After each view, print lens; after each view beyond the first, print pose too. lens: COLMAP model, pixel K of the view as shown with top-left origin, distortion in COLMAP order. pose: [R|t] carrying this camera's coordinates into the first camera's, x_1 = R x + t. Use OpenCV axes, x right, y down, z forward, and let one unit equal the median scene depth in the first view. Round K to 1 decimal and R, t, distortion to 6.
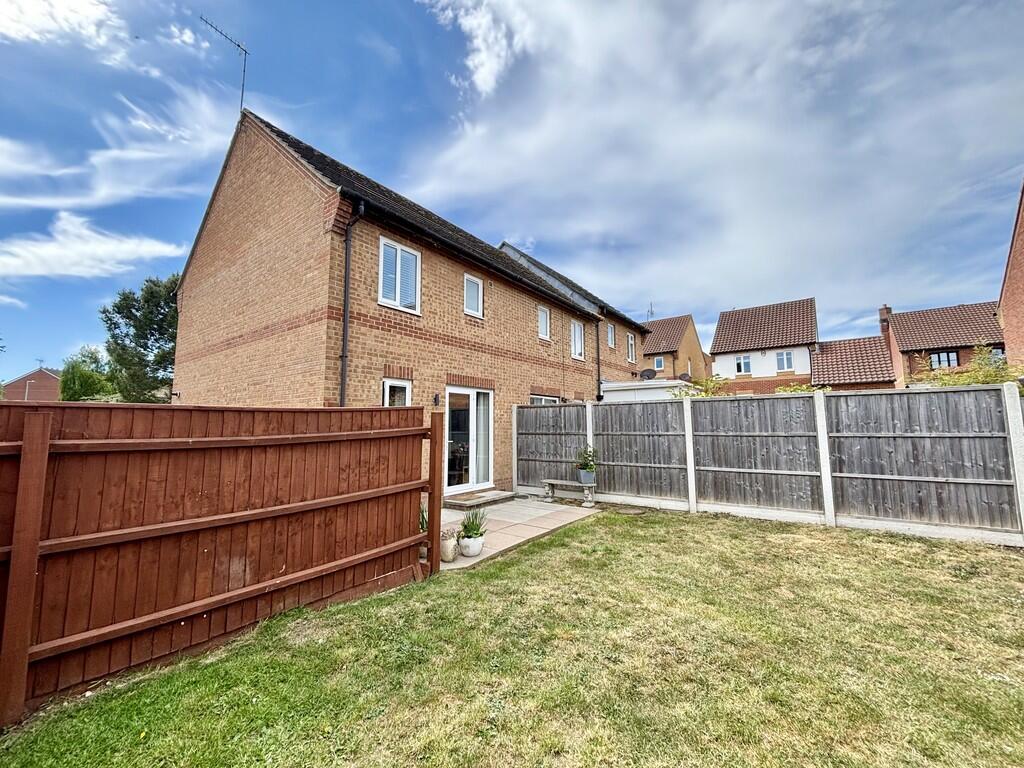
lens RADIAL K [[411.1, 0, 510.8], [0, 411.1, 382.2], [0, 0, 1]] dist [0.001809, 0.000001]
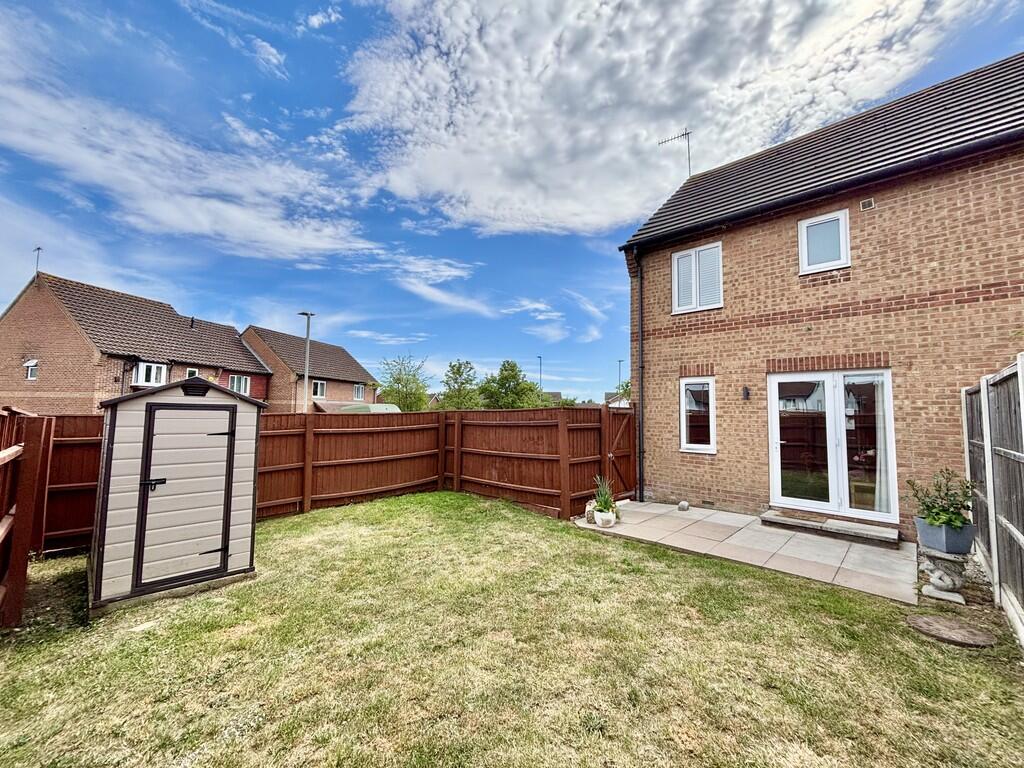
lens RADIAL K [[411.1, 0, 510.3], [0, 411.1, 384.5], [0, 0, 1]] dist [0.001809, 0.000001]
pose [[-0.137018, -0.070956, -0.988024, 0.829274], [0.088784, 0.992537, -0.083592, 0.057369], [0.986582, -0.099175, -0.129696, 0.656061]]
